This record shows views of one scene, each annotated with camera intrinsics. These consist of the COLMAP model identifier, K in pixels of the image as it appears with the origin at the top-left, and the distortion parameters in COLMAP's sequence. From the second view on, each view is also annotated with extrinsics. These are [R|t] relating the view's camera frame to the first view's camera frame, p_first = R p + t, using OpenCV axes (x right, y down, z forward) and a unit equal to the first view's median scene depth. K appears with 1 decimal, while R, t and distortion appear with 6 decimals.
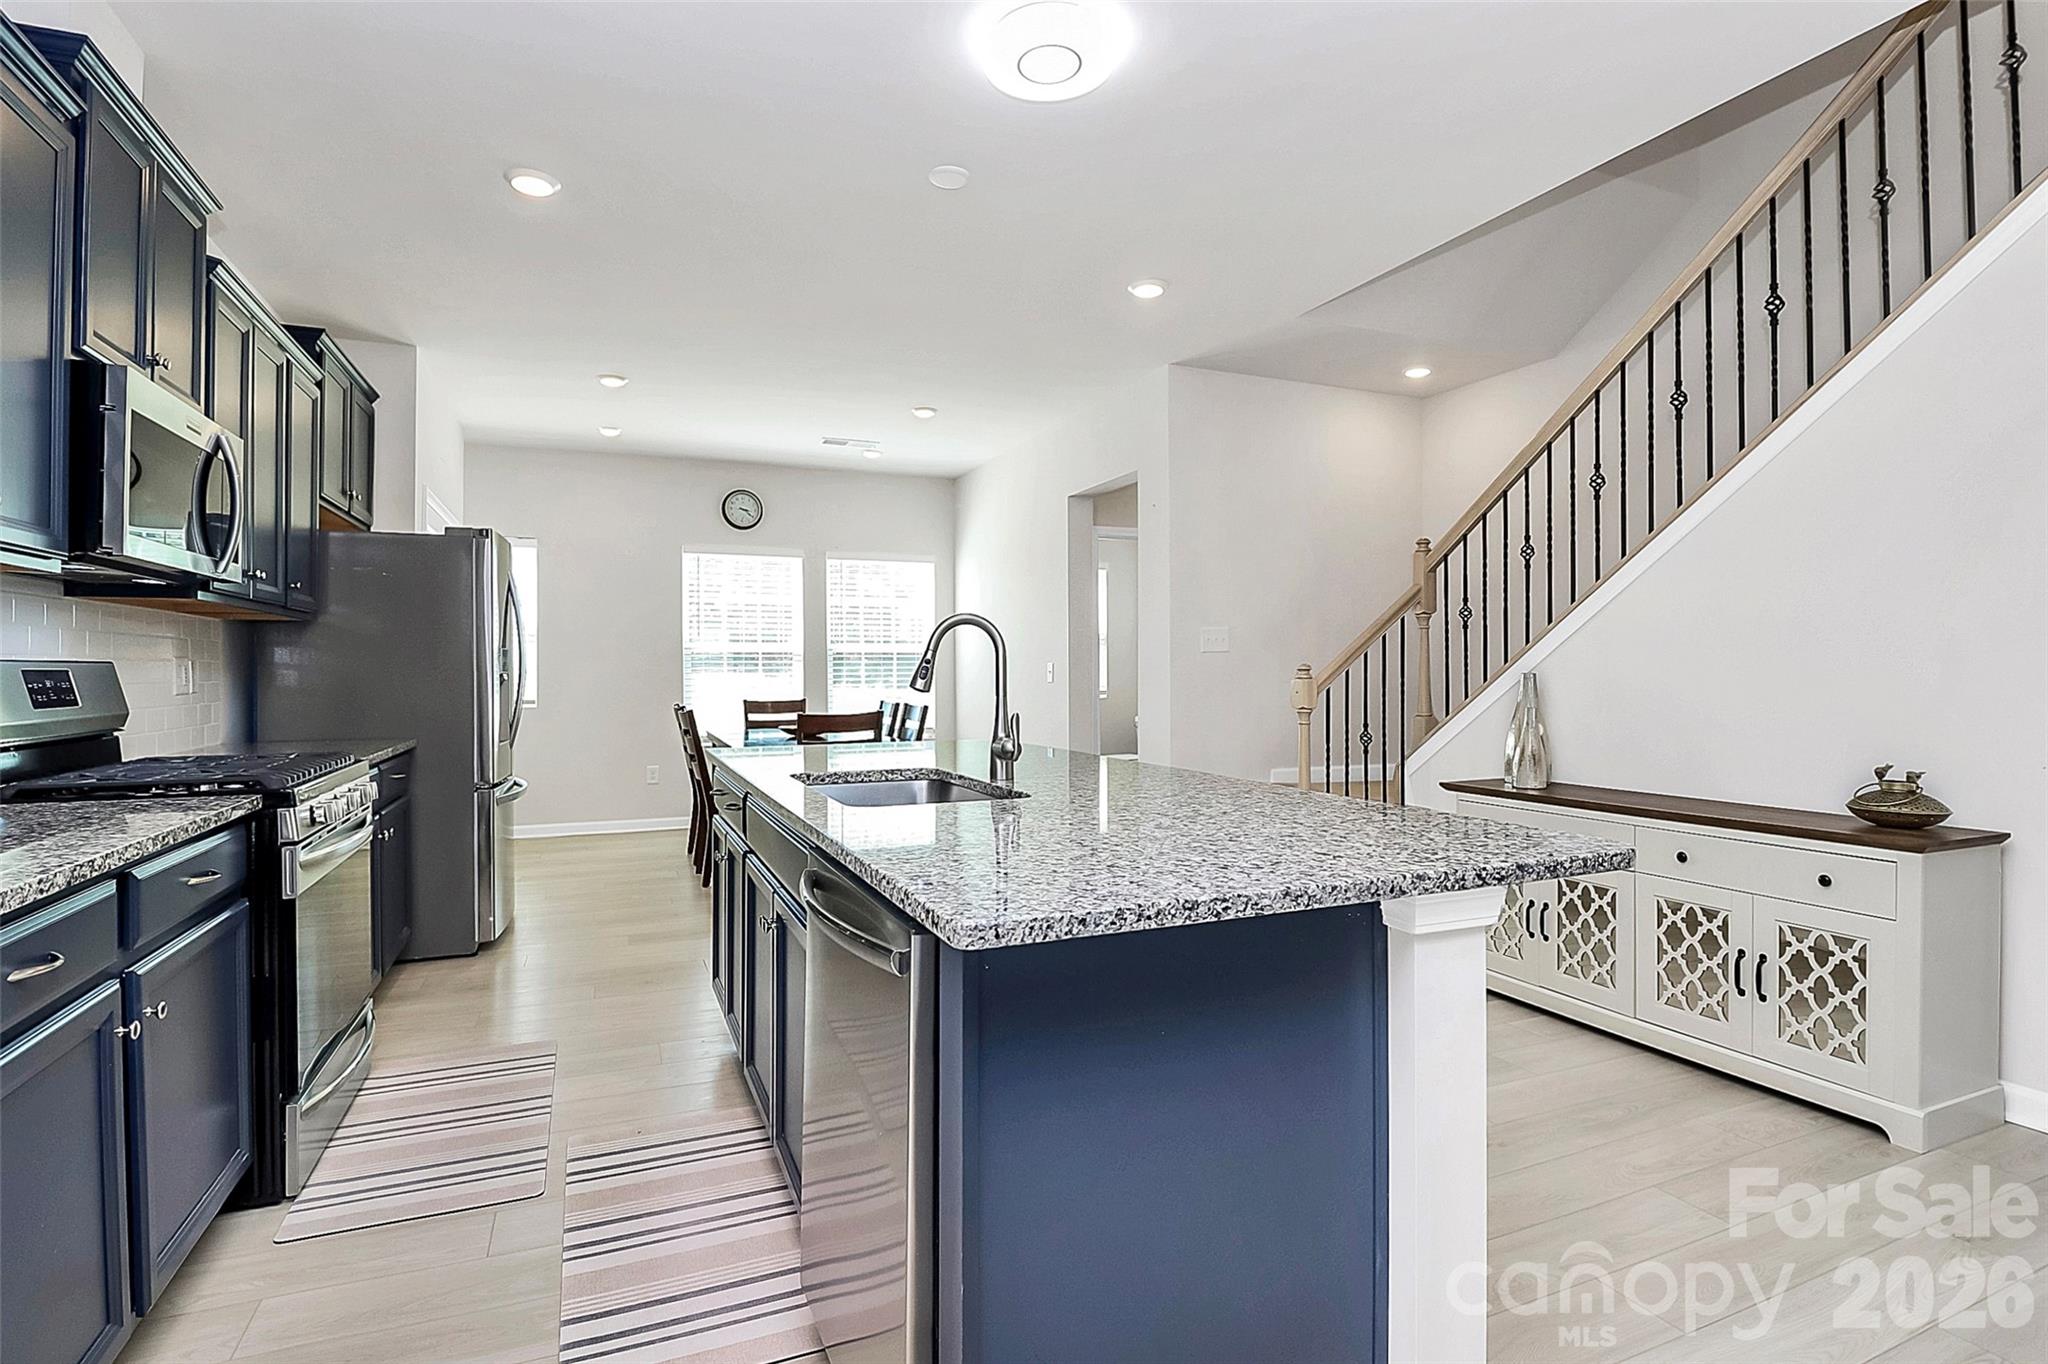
lens RADIAL K [[998.8, 0, 1021.9], [0, 998.8, 666.9], [0, 0, 1]] dist [0.004279, -0.016043]
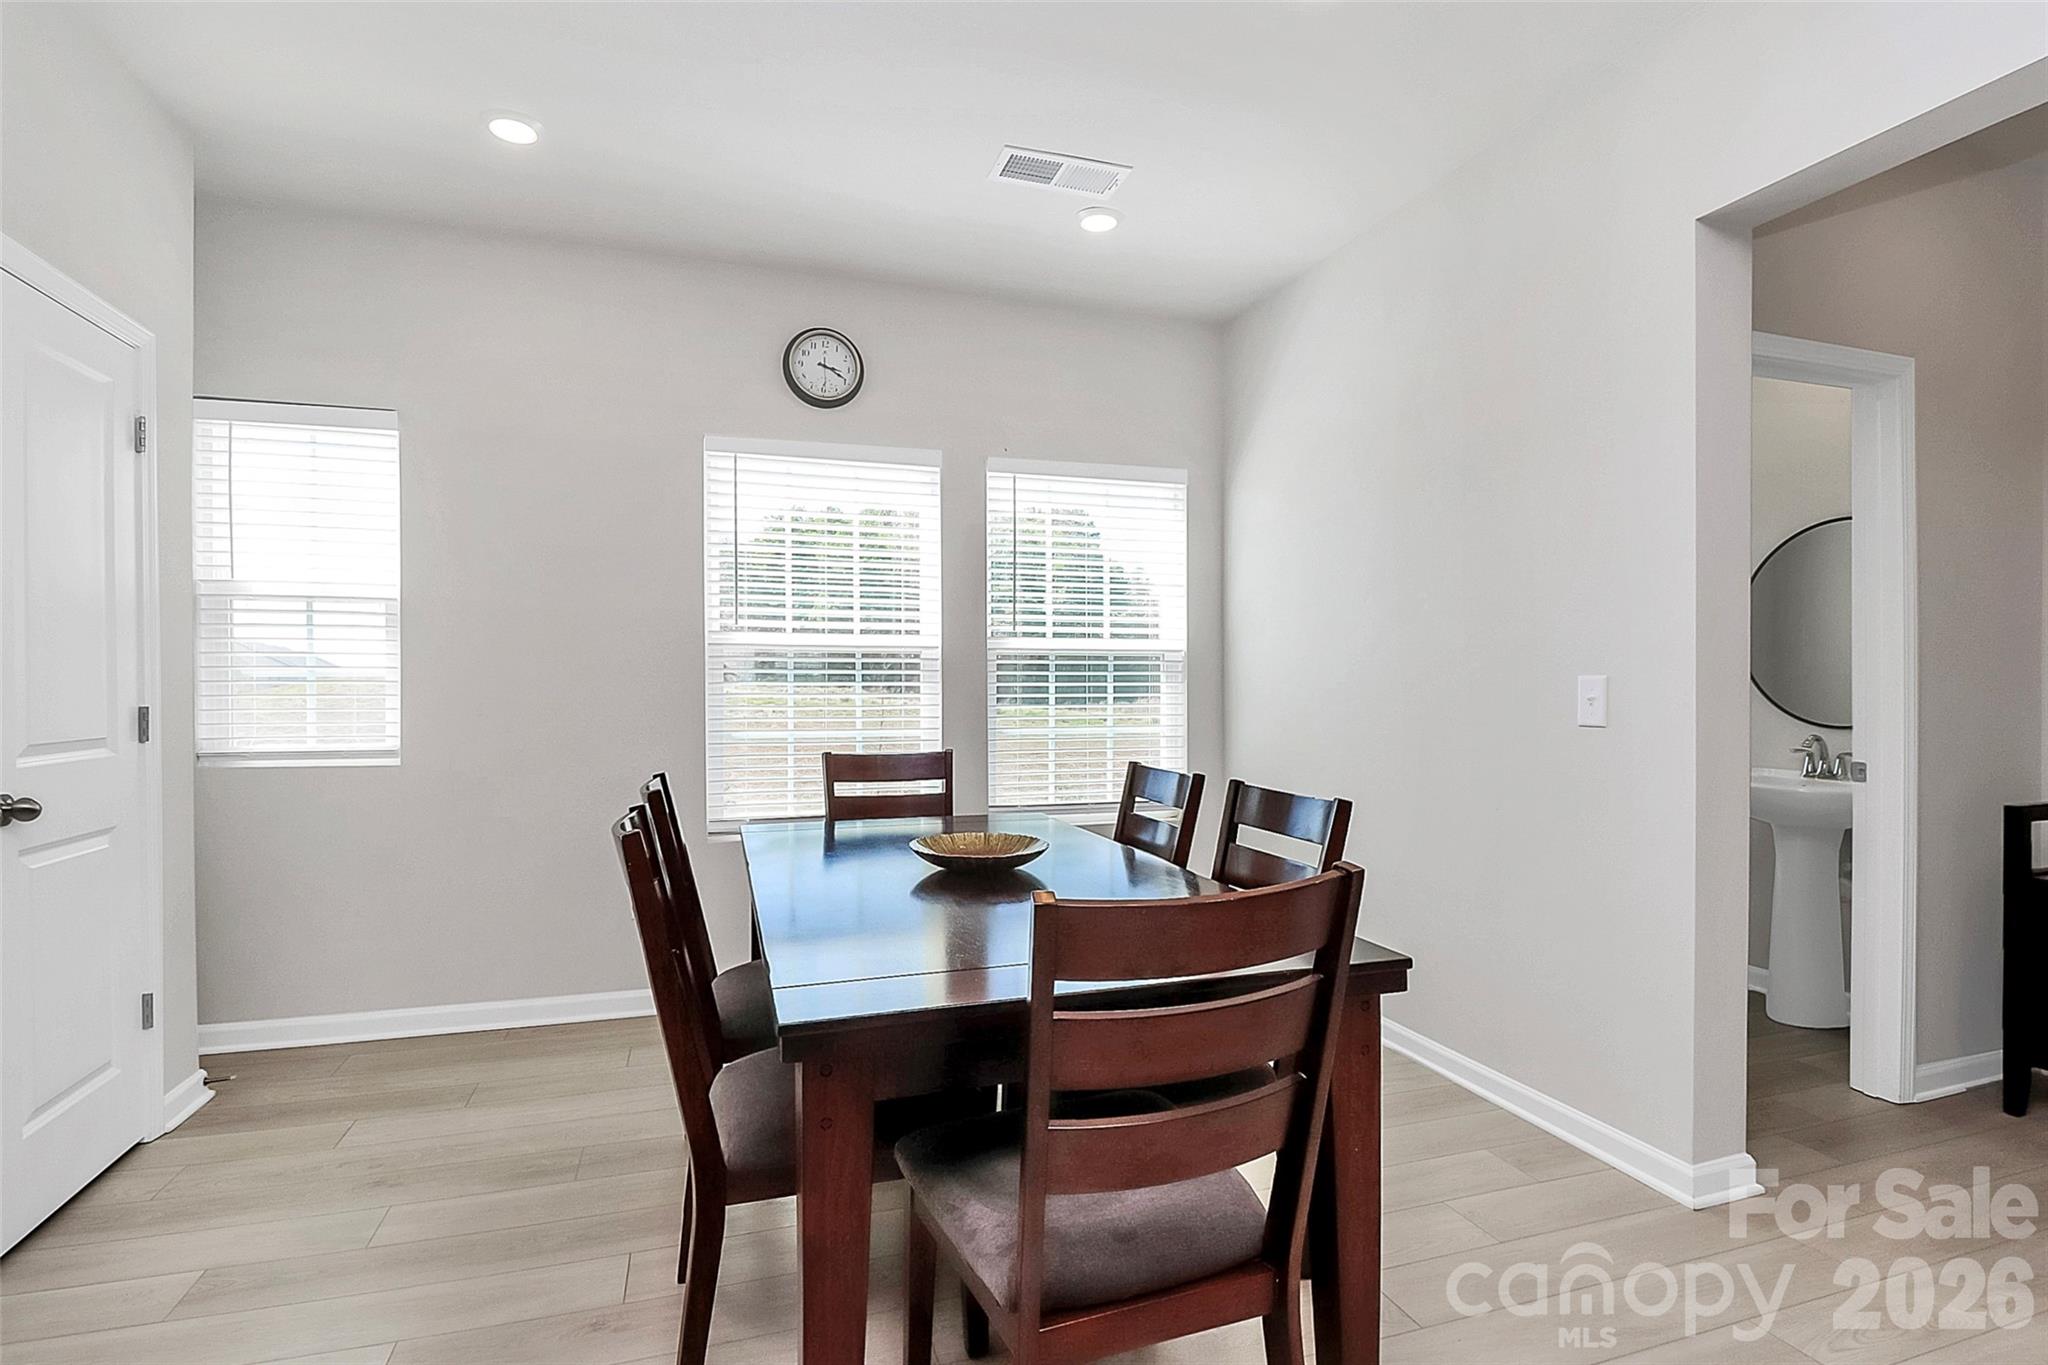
lens RADIAL K [[995.0, 0, 1012.9], [0, 995.0, 690.2], [0, 0, 1]] dist [-0.000136, 0.000533]
pose [[0.995248, 0.004004, -0.097290, -0.237492], [-0.002938, 0.999934, 0.011099, -0.003572], [0.097328, -0.010760, 0.995194, 0.888632]]
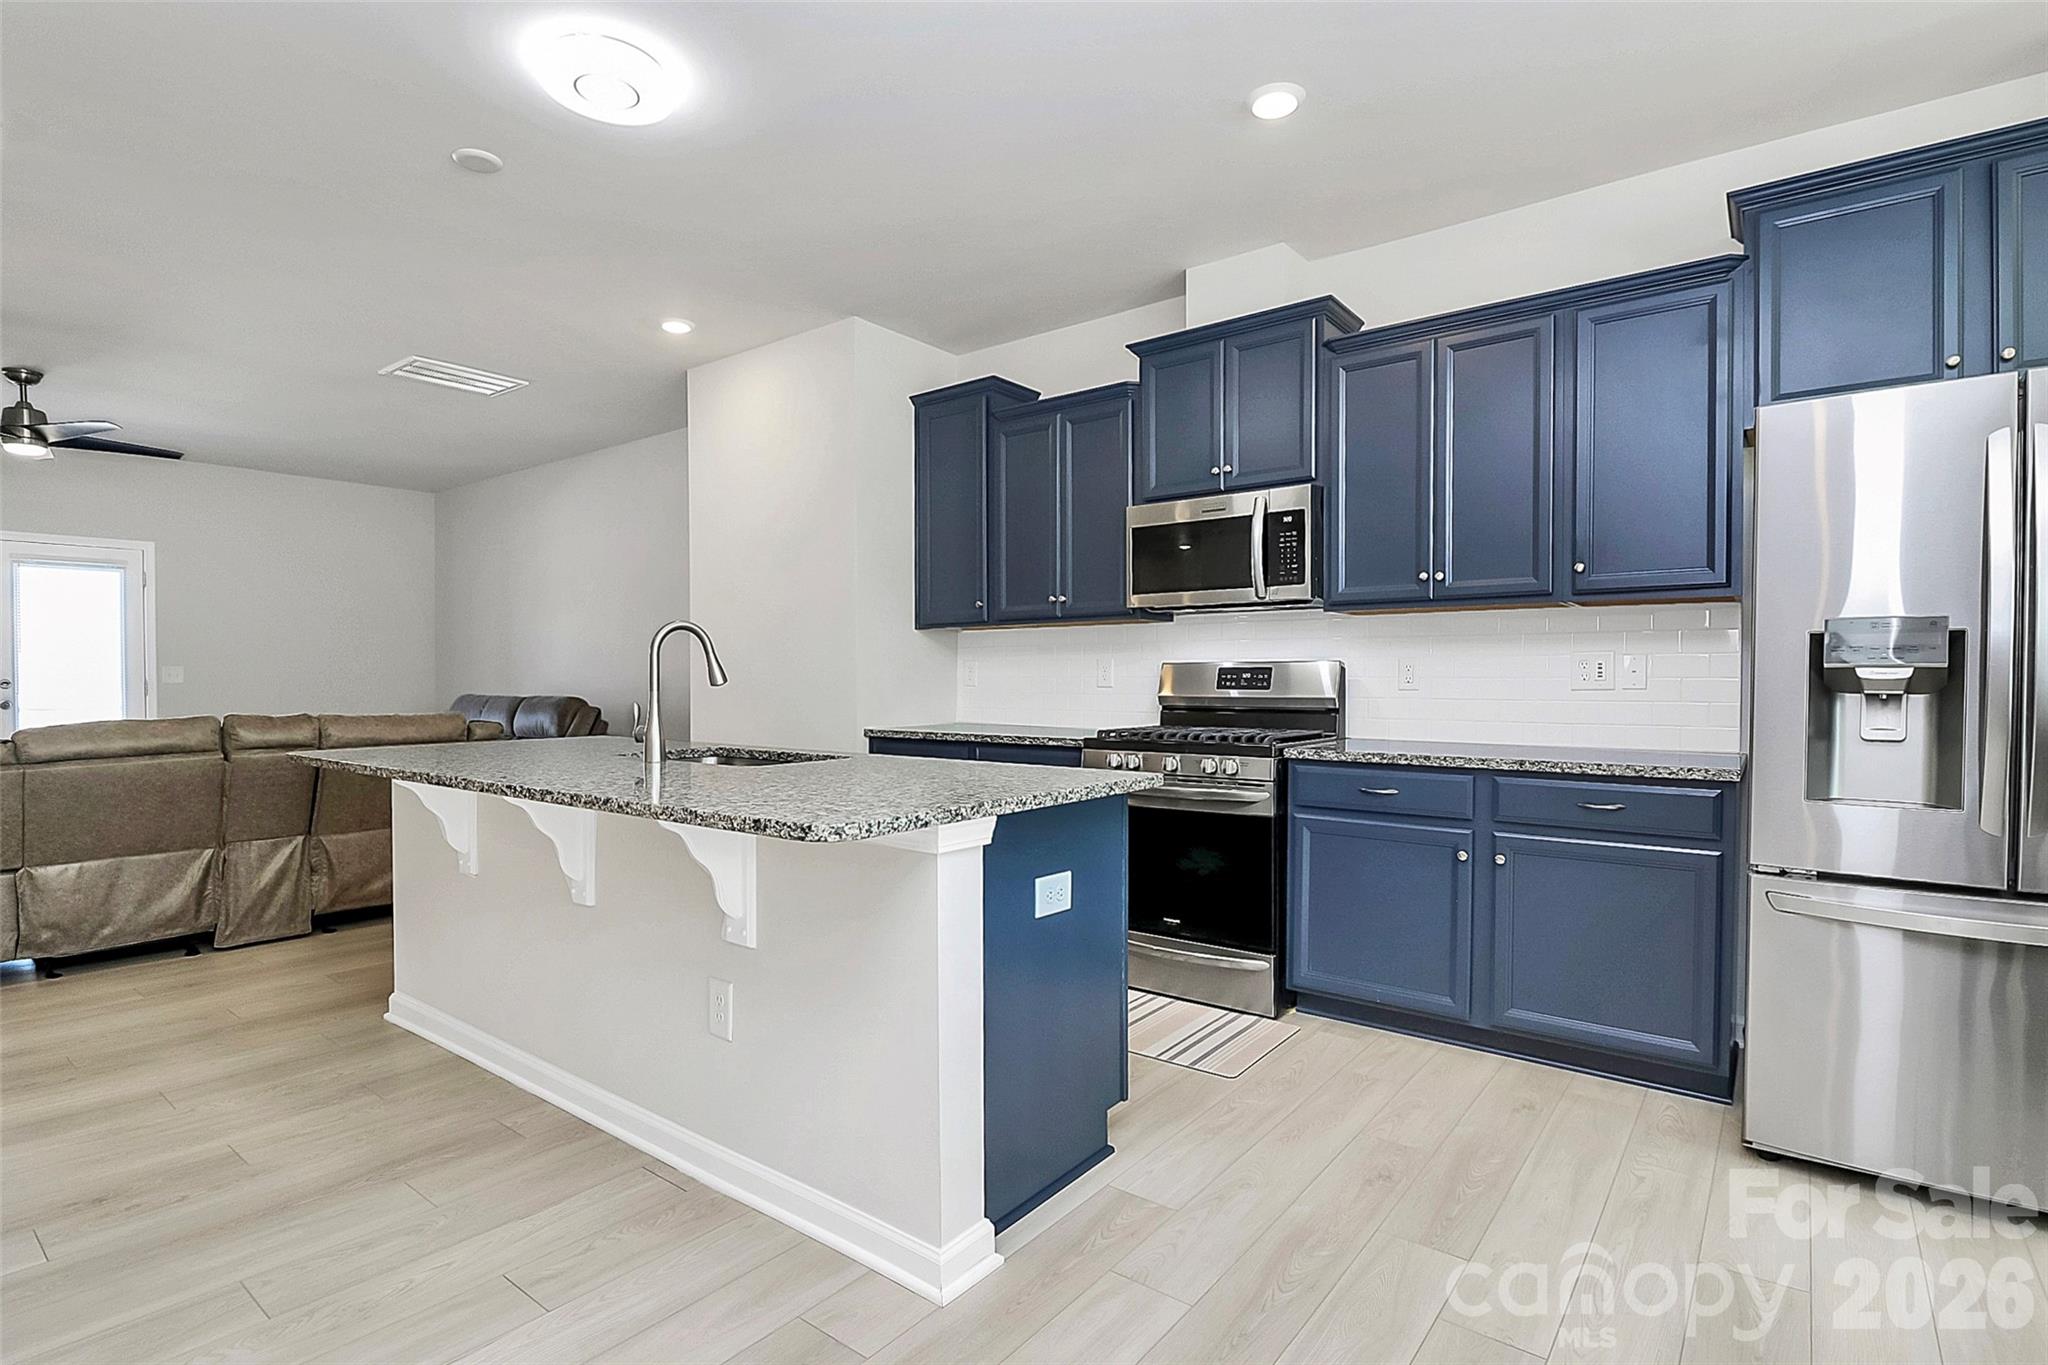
lens RADIAL K [[995.0, 0, 1012.9], [0, 995.0, 690.2], [0, 0, 1]] dist [-0.000136, 0.000533]
pose [[-0.878442, 0.012116, -0.477695, 0.101260], [0.005520, 0.999869, 0.015211, 0.007681], [0.477817, 0.010725, -0.878394, 1.235806]]
